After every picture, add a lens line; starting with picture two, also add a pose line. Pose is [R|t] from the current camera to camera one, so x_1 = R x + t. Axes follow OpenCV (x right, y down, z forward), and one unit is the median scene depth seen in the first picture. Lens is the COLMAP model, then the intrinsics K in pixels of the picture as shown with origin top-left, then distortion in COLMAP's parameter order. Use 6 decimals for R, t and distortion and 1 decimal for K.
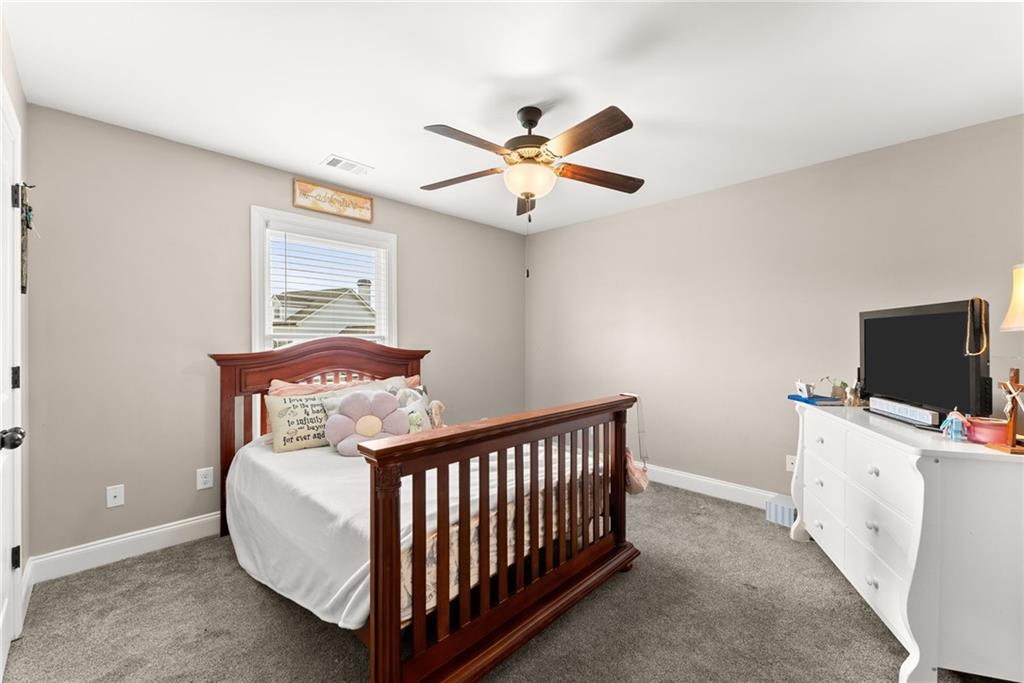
lens RADIAL K [[405.5, 0, 510.8], [0, 405.5, 344.2], [0, 0, 1]] dist [-0.001829, -0.000815]
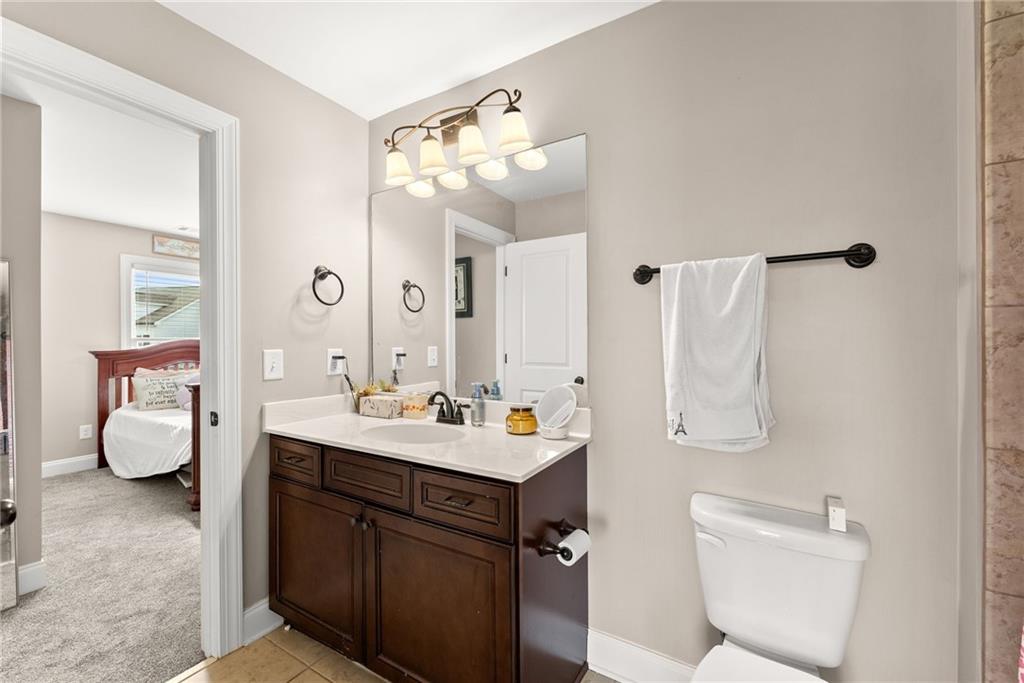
lens RADIAL K [[405.5, 0, 509.7], [0, 405.5, 342.3], [0, 0, 1]] dist [-0.001829, -0.000815]
pose [[0.973354, -0.001508, 0.229302, 0.454826], [0.001338, 0.999999, 0.000898, -0.008321], [-0.229303, -0.000567, 0.973355, -0.854050]]
